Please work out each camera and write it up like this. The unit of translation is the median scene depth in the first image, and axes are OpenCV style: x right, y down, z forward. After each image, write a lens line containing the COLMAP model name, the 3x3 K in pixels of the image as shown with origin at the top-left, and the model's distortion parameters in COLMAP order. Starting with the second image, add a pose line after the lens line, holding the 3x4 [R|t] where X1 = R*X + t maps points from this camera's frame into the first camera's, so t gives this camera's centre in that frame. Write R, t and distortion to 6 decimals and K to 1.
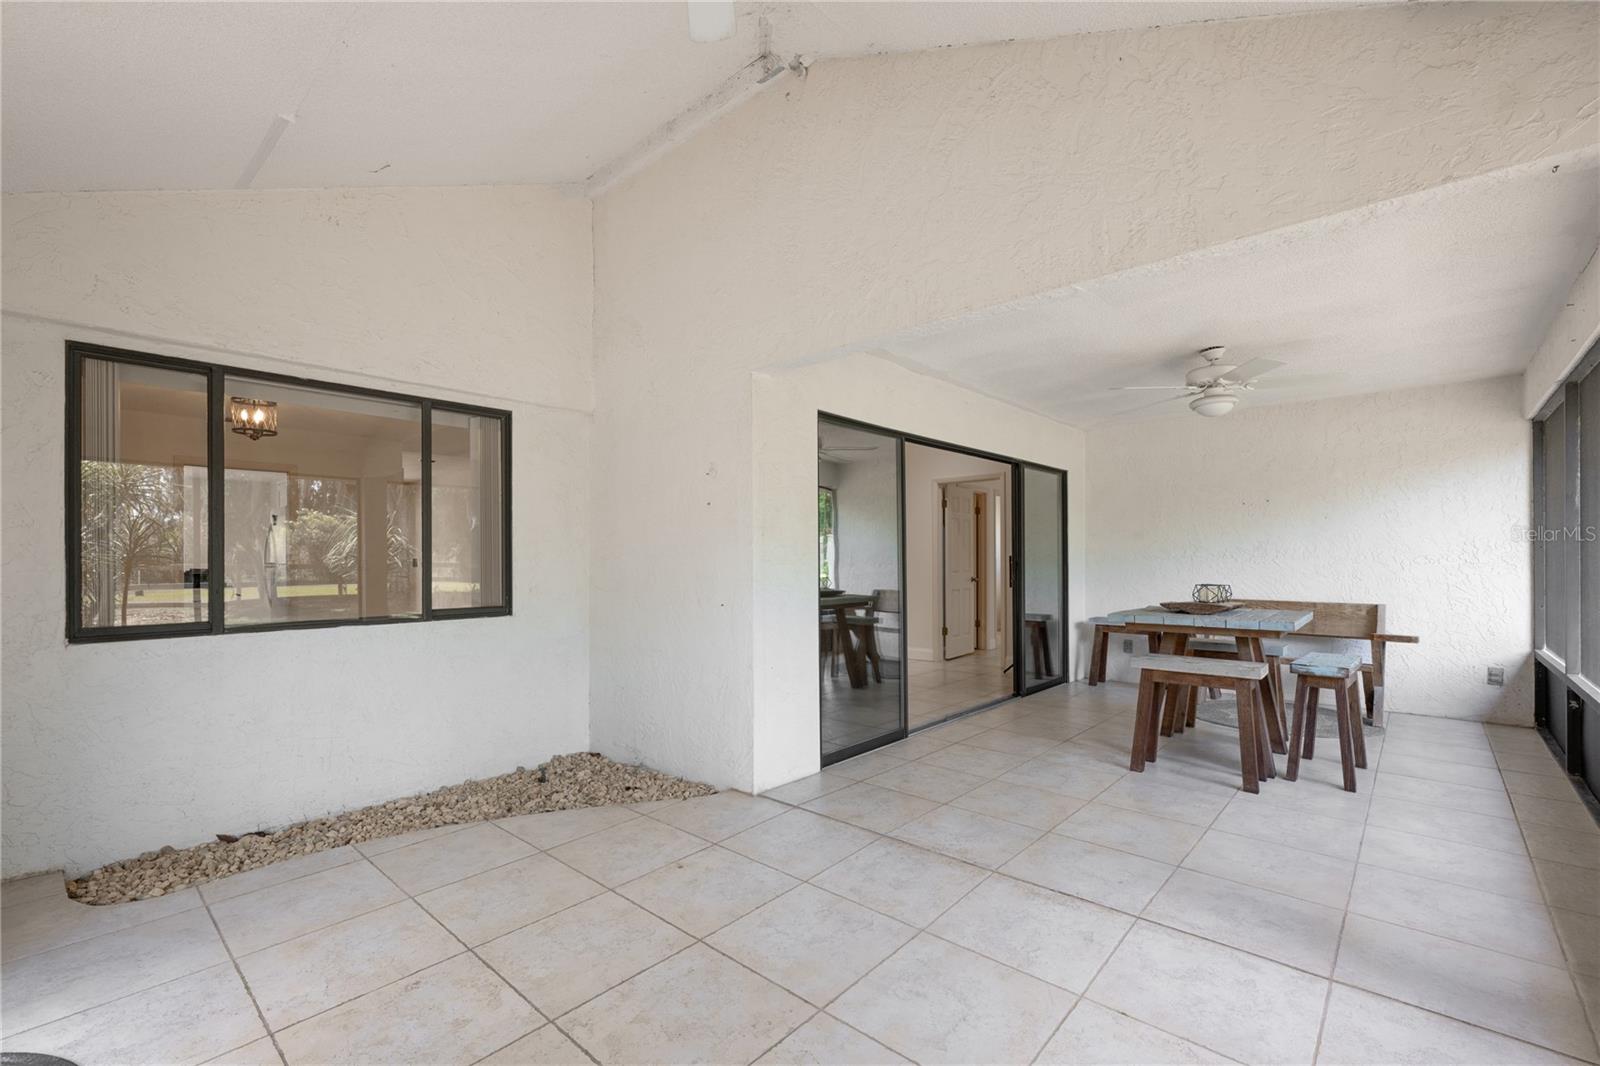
lens RADIAL K [[700.5, 0, 806.5], [0, 700.5, 550.3], [0, 0, 1]] dist [-0.000895, 0.000074]
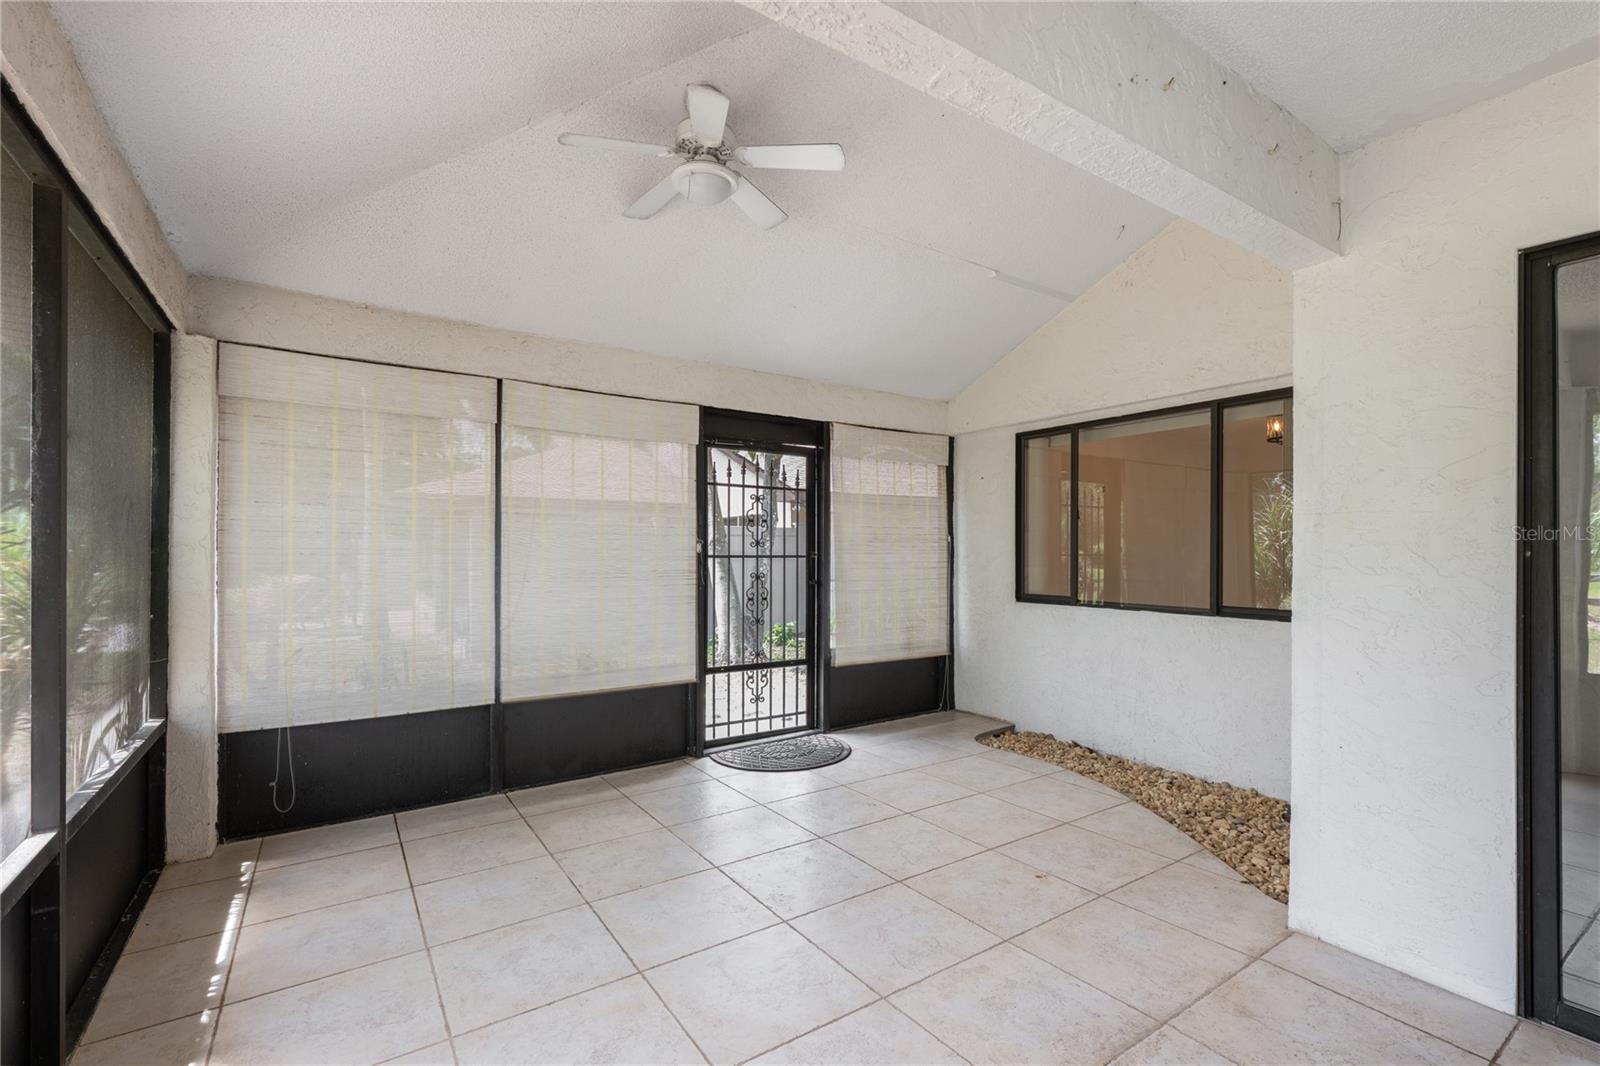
lens RADIAL K [[700.5, 0, 806.5], [0, 700.5, 550.3], [0, 0, 1]] dist [-0.000895, 0.000074]
pose [[-0.242885, 0.006489, -0.970033, 0.774911], [0.013644, 0.999902, 0.003272, -0.010449], [0.969959, -0.012441, -0.242950, 0.852132]]
